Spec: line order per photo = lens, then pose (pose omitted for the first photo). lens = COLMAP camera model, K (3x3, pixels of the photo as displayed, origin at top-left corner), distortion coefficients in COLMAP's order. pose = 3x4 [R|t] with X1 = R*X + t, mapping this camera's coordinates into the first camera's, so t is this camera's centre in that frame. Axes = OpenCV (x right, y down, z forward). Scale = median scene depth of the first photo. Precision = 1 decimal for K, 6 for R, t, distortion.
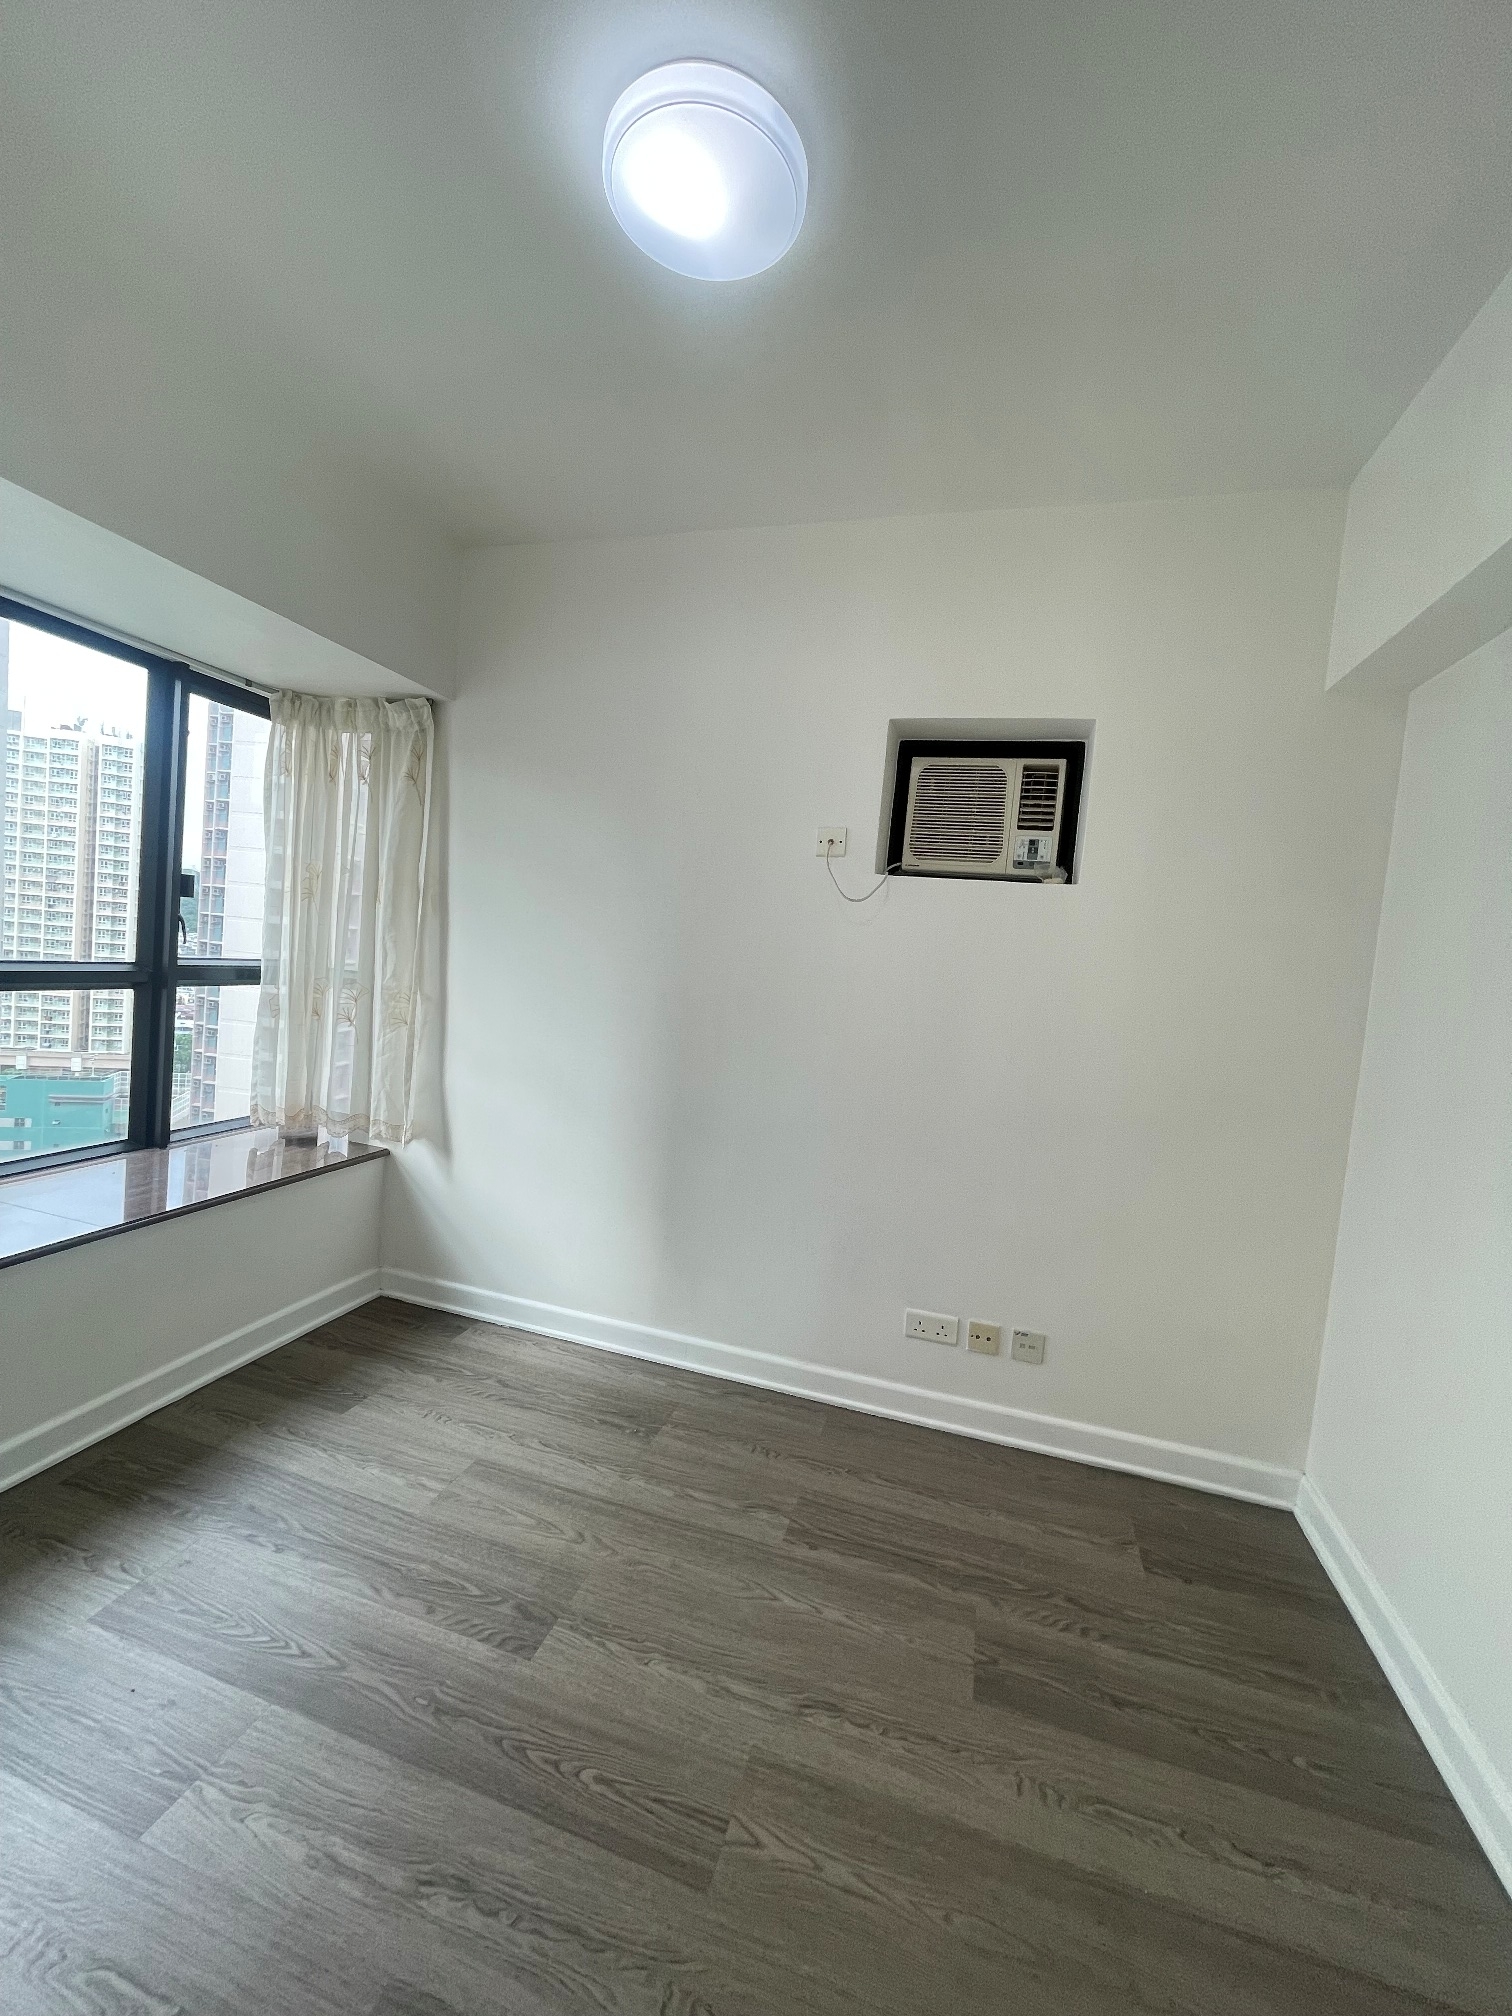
lens RADIAL K [[801.9, 0, 756.0], [0, 801.9, 1008.0], [0, 0, 1]] dist [-0.008293, 0.000887]
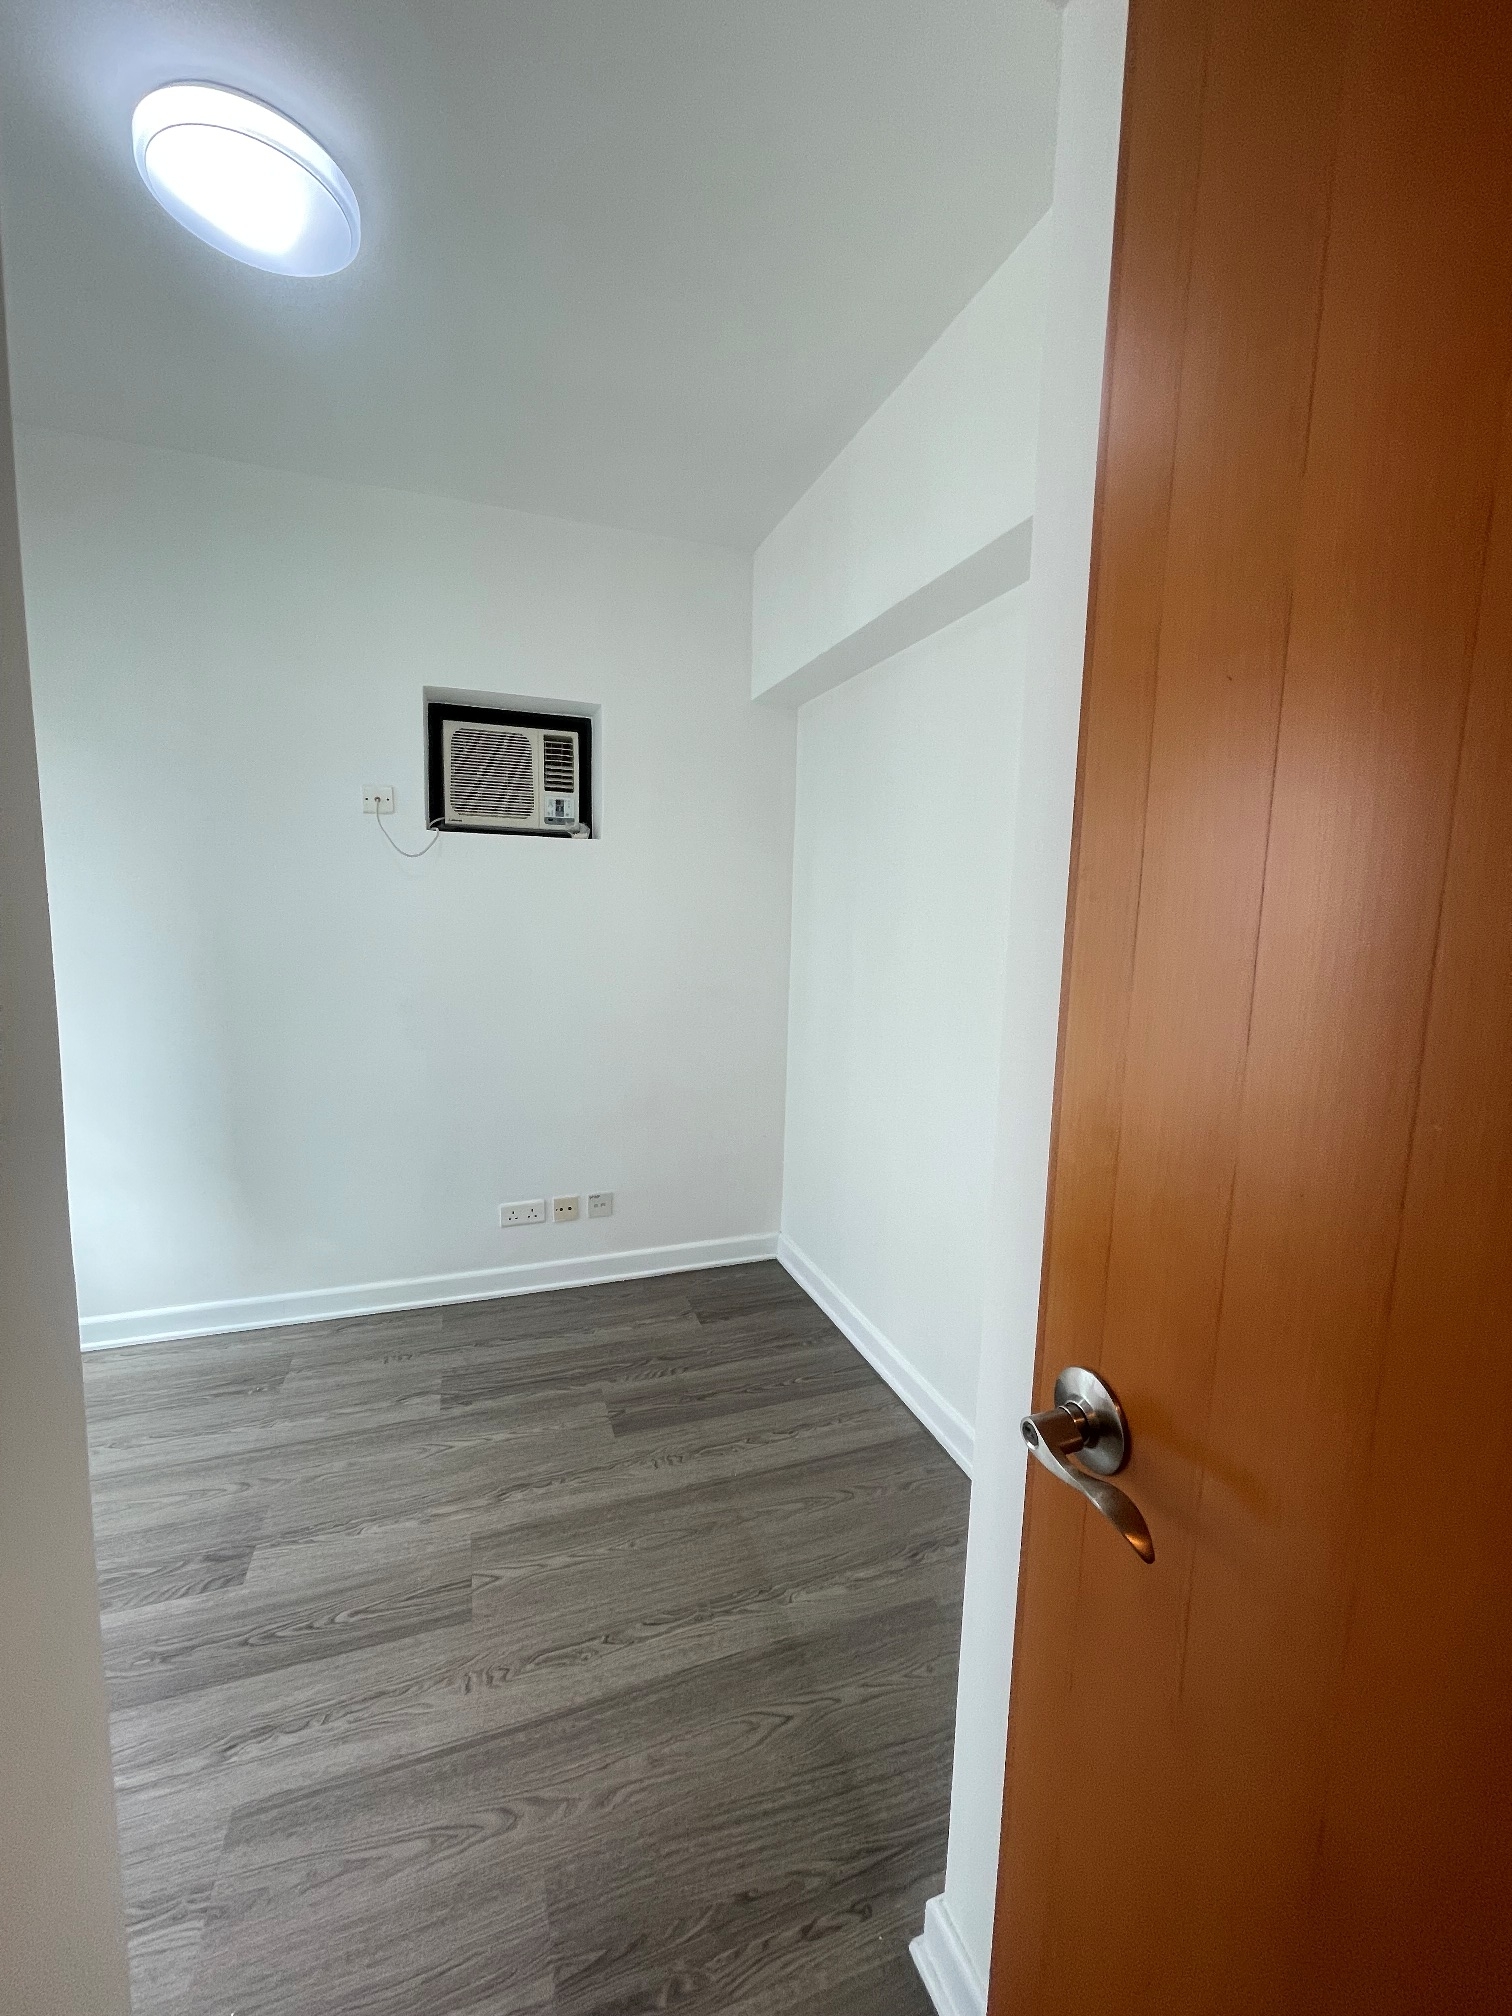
lens RADIAL K [[801.9, 0, 756.0], [0, 801.9, 1008.0], [0, 0, 1]] dist [-0.008293, 0.000887]
pose [[0.804357, -0.135968, 0.578379, -0.175465], [0.079870, 0.989372, 0.121509, -0.027045], [-0.588753, -0.051542, 0.806668, -0.181950]]
